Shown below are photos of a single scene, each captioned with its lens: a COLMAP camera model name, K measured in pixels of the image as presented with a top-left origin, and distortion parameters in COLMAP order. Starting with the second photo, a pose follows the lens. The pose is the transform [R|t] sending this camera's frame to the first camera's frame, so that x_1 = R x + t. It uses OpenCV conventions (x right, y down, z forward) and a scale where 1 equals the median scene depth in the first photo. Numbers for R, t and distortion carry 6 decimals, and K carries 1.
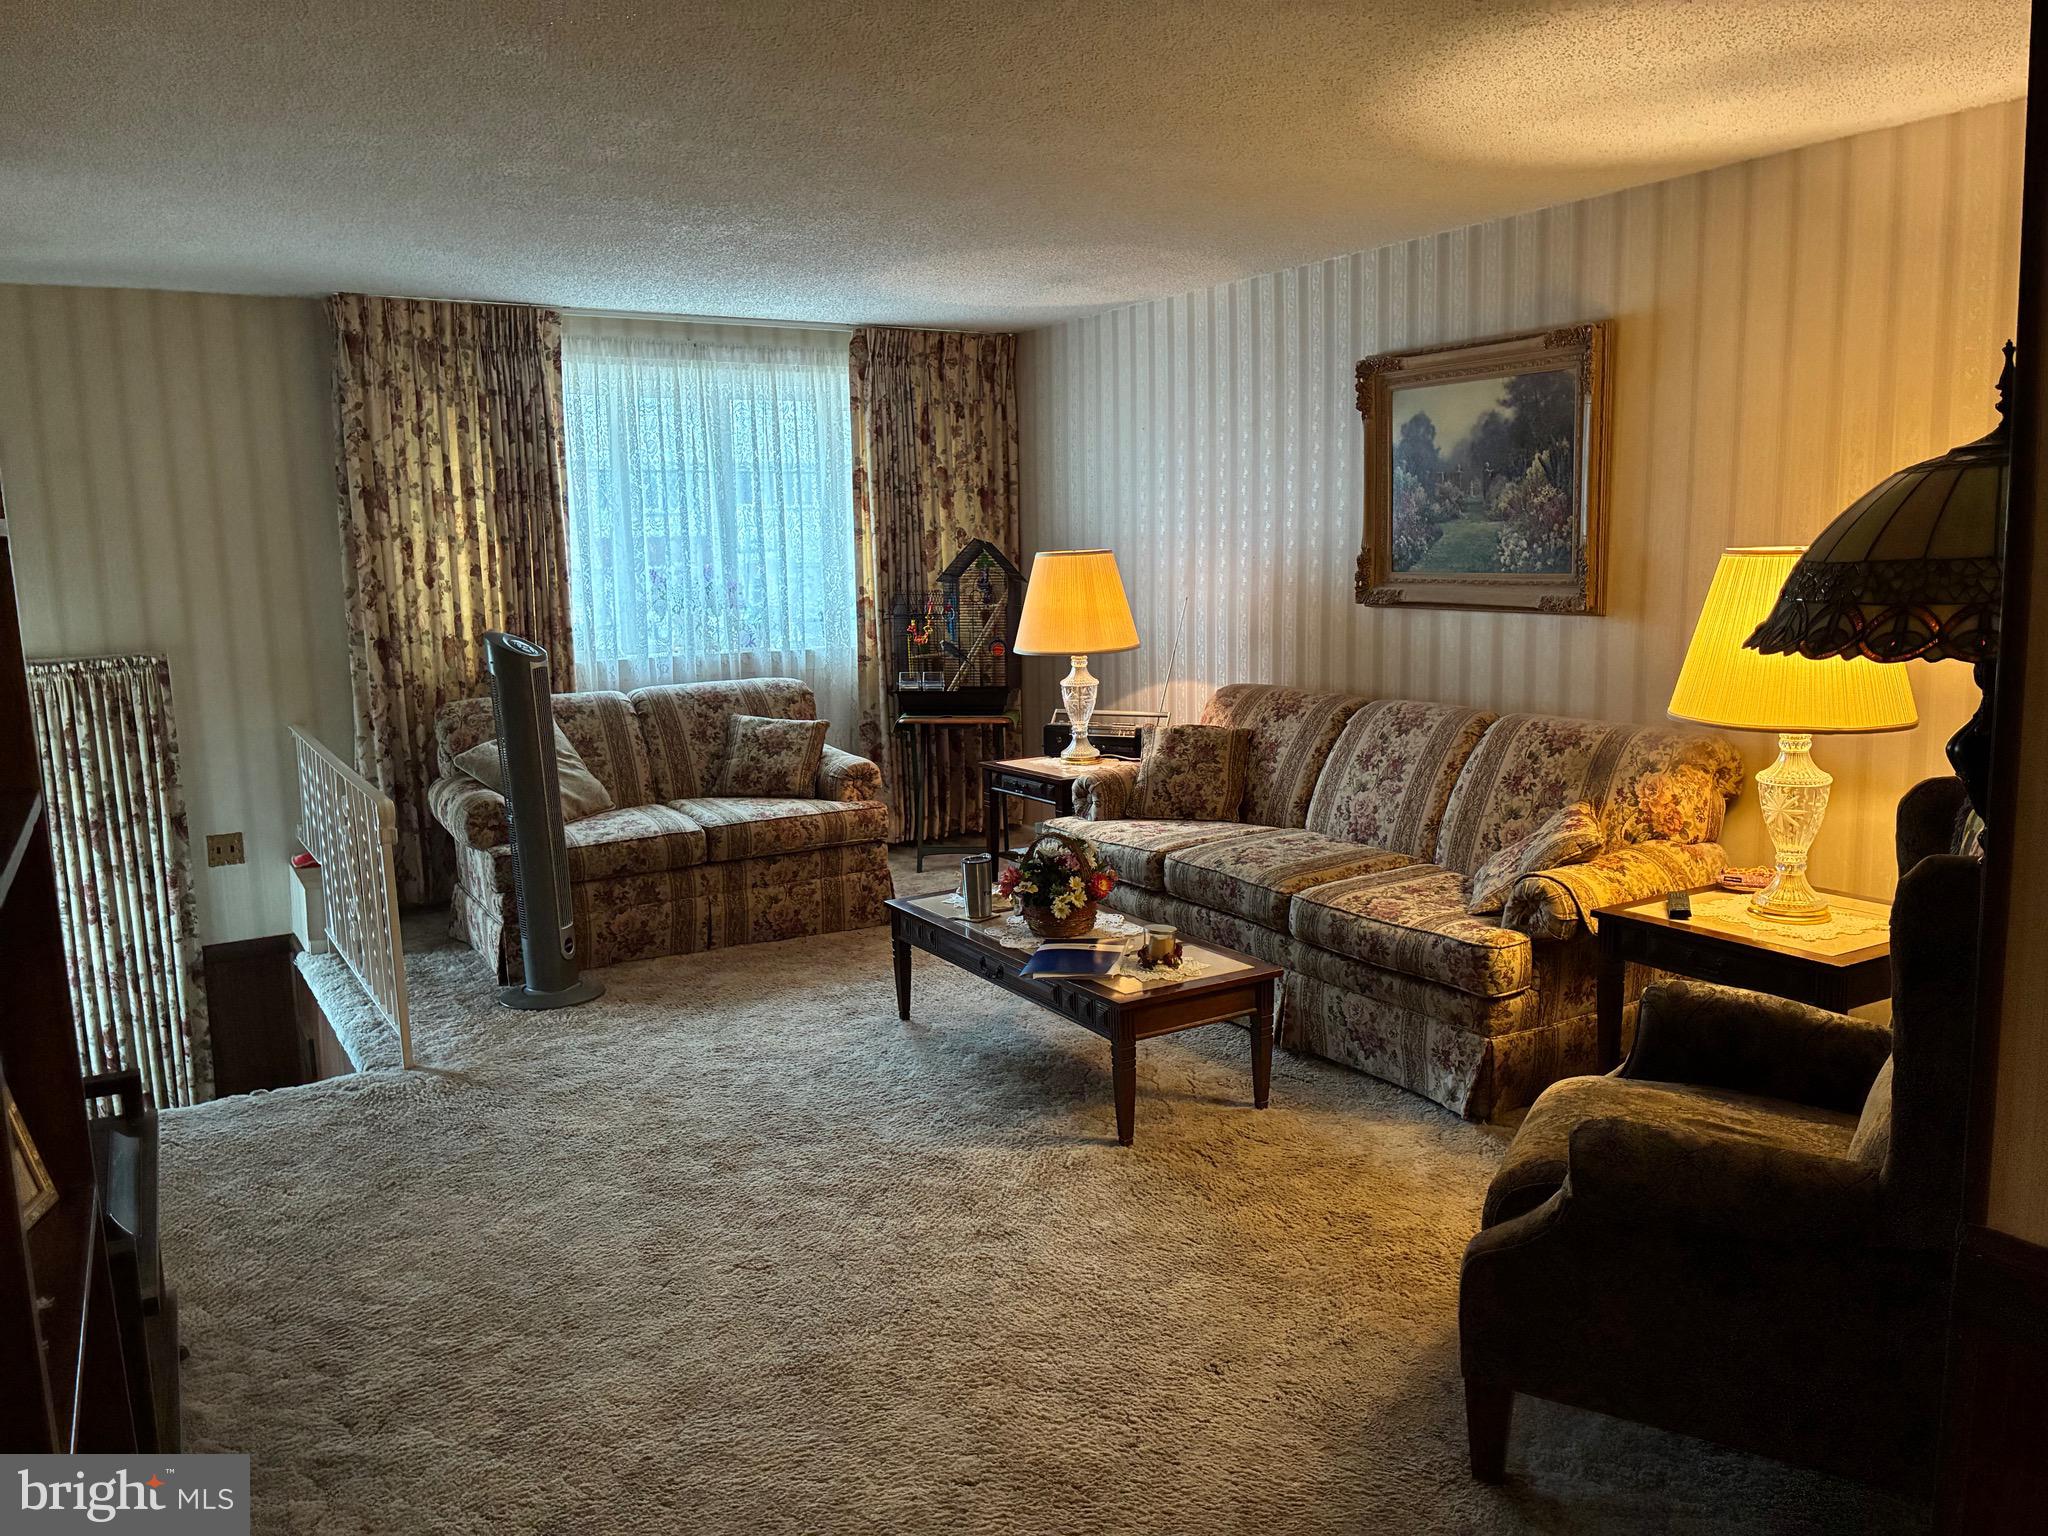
lens RADIAL K [[1539.9, 0, 1024.0], [0, 1539.9, 768.0], [0, 0, 1]] dist [0.059674, -0.054655]
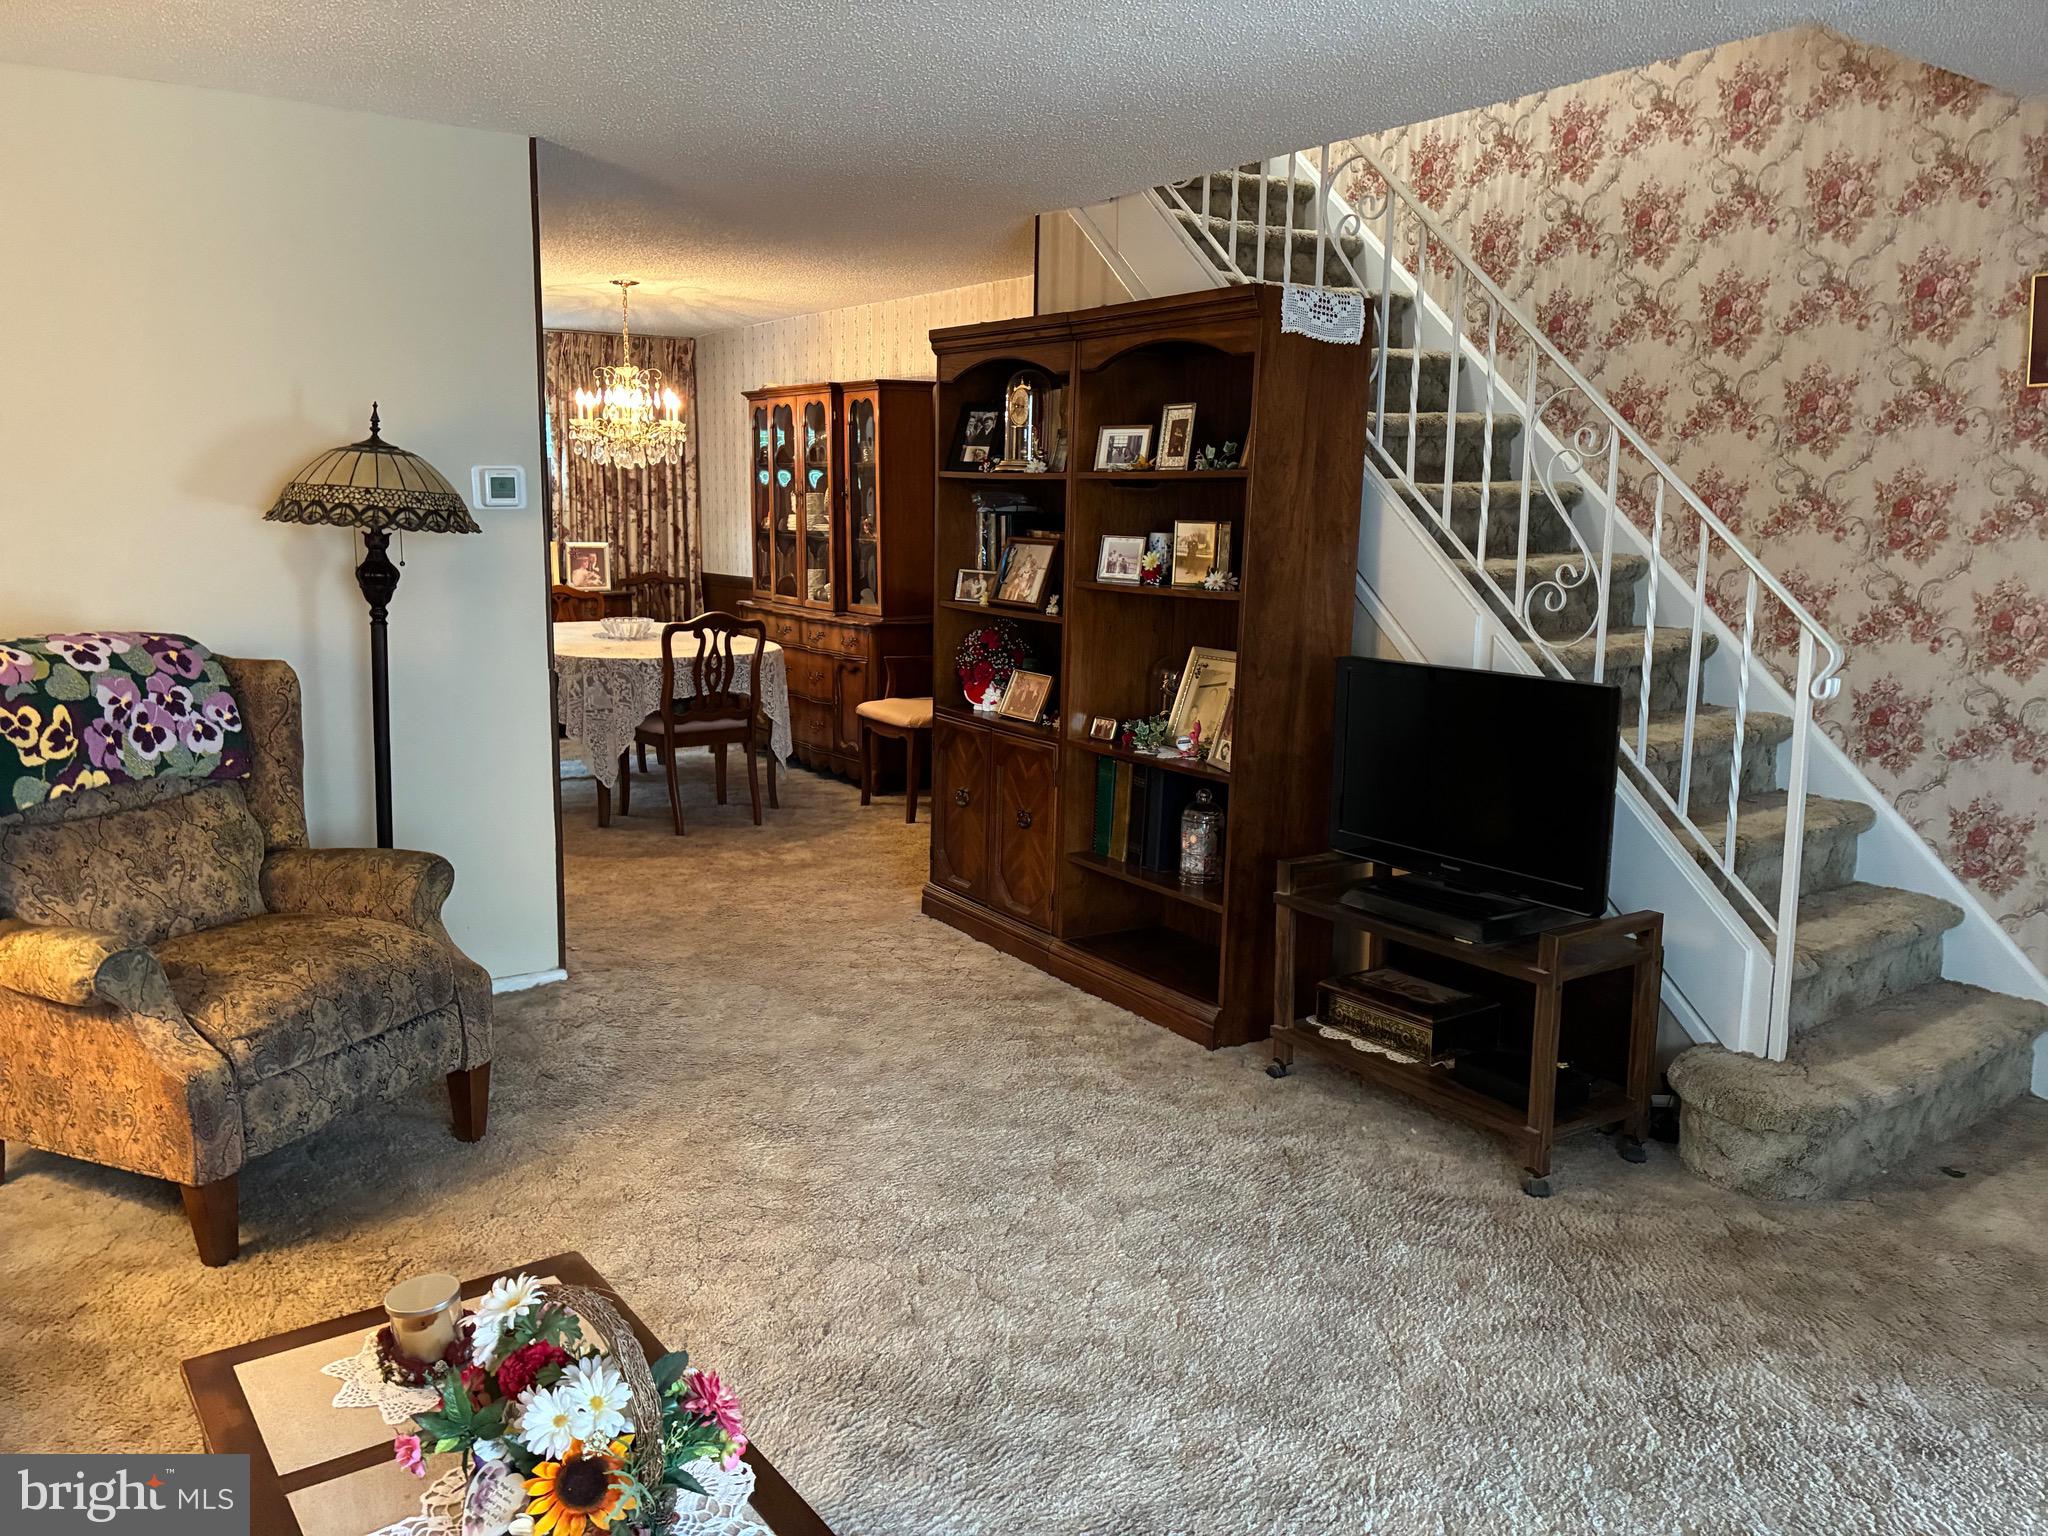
lens RADIAL K [[1539.9, 0, 1024.0], [0, 1539.9, 768.0], [0, 0, 1]] dist [0.059674, -0.054655]
pose [[-0.994984, 0.026465, -0.096475, -0.066456], [-0.006066, 0.946636, 0.322247, -0.261814], [0.099855, 0.321216, -0.941727, 1.798845]]
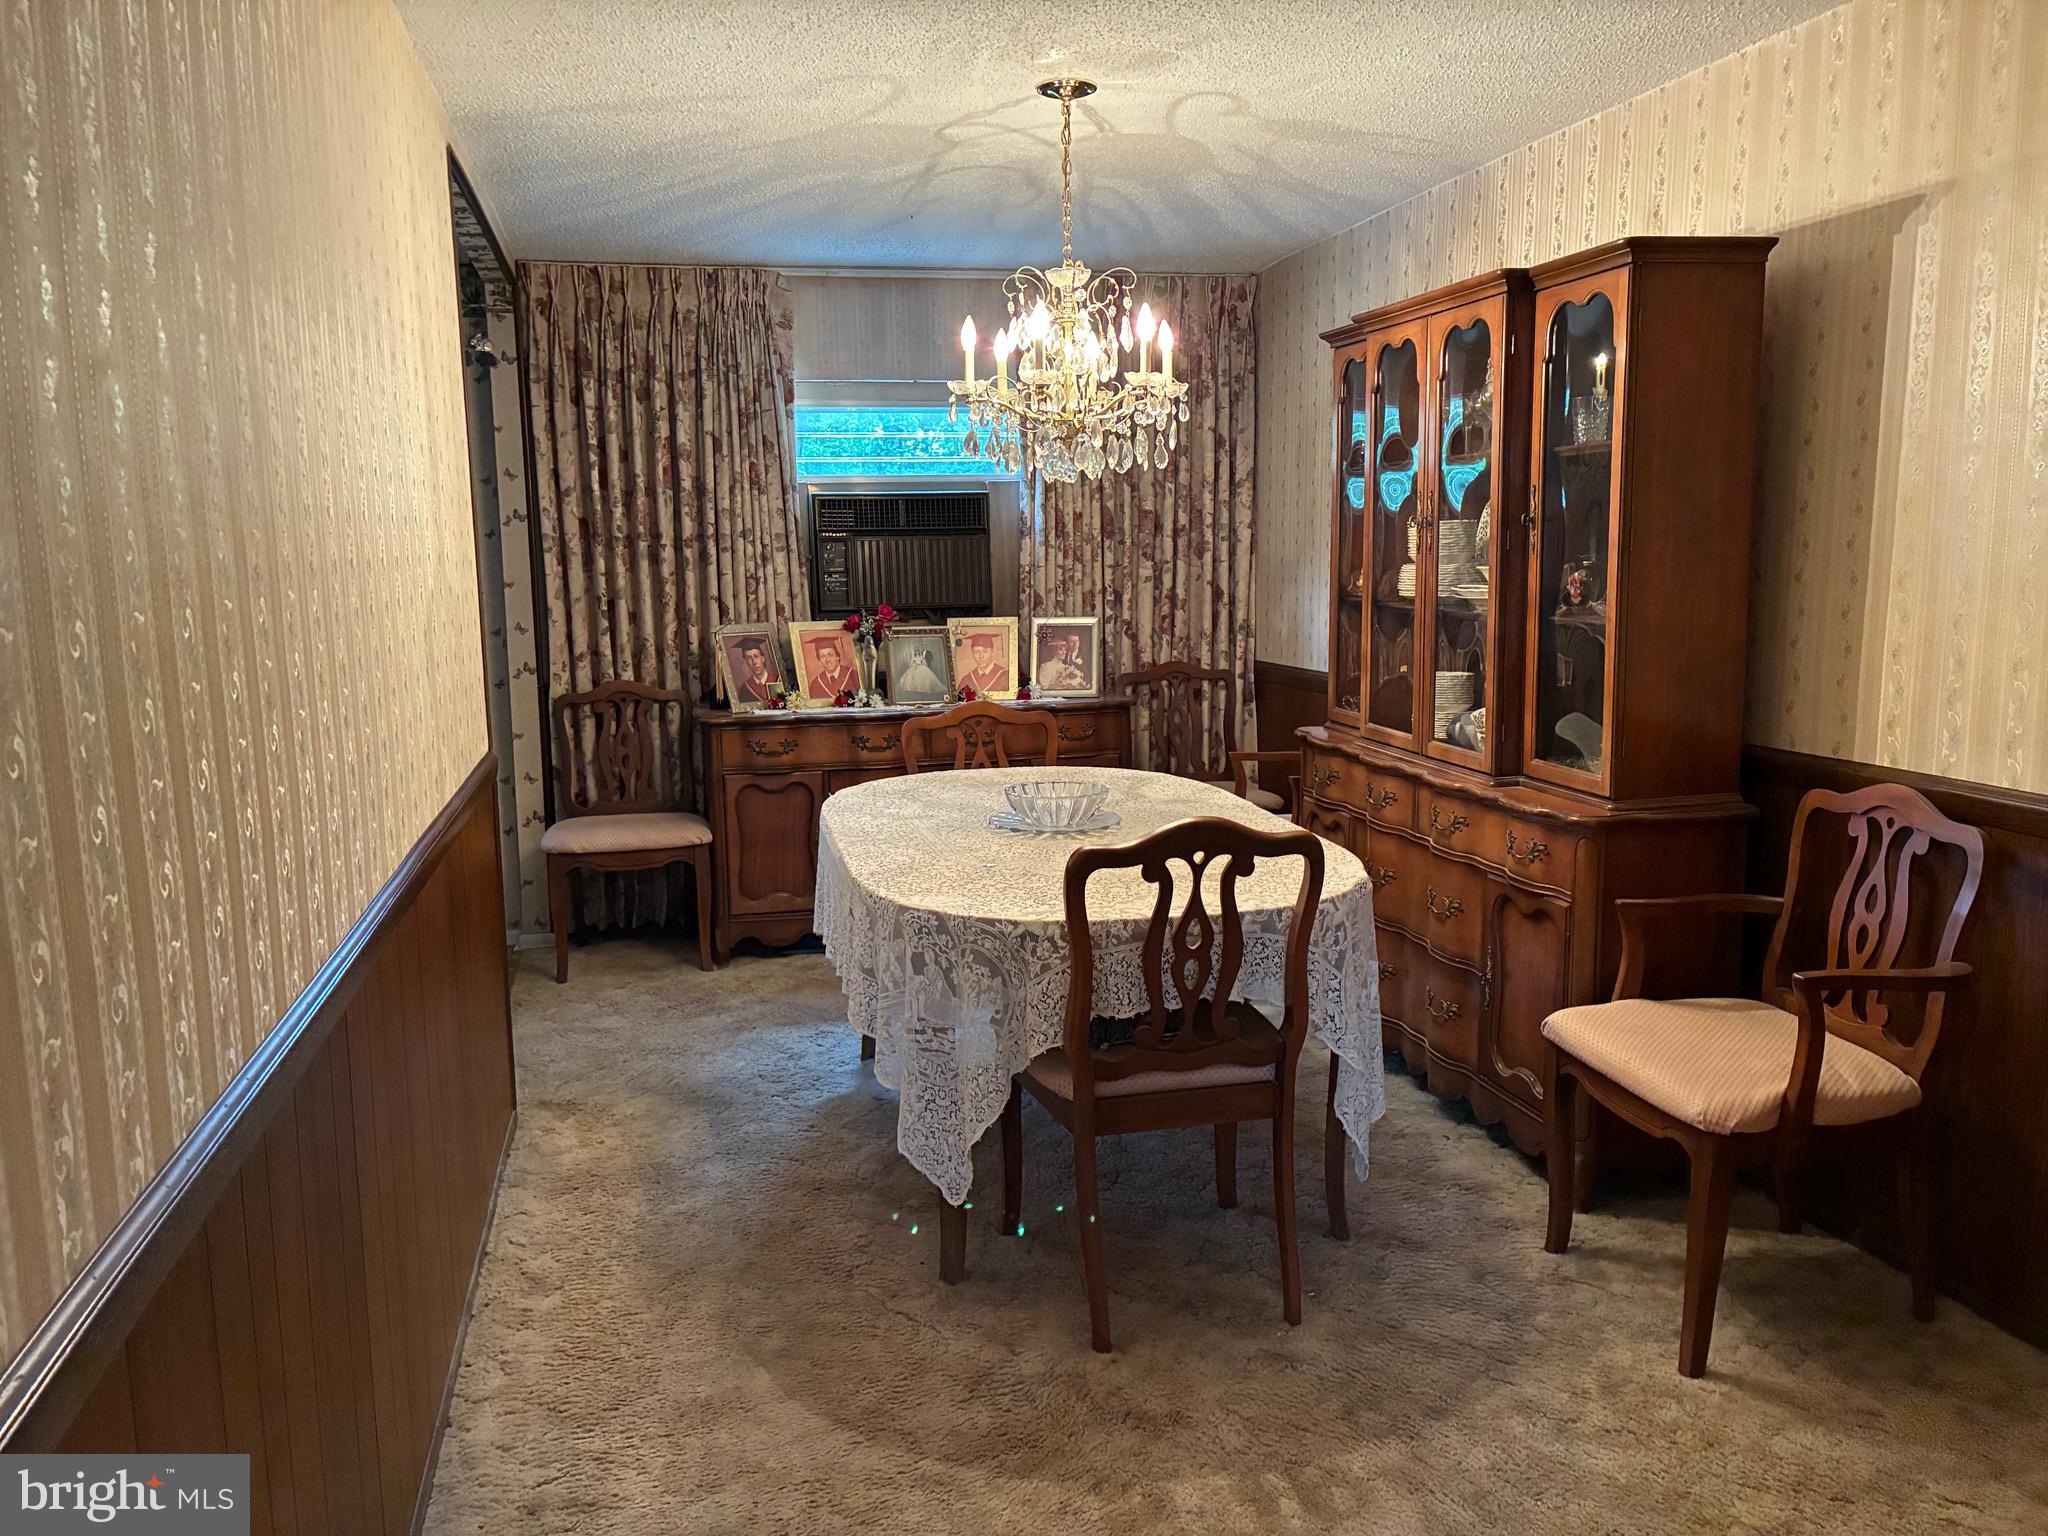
lens RADIAL K [[1539.9, 0, 1024.0], [0, 1539.9, 768.0], [0, 0, 1]] dist [0.059674, -0.054655]
pose [[-0.956012, -0.006642, 0.293251, -0.042101], [0.080204, 0.955726, 0.283116, -0.167096], [-0.282148, 0.294183, -0.913153, 1.201209]]
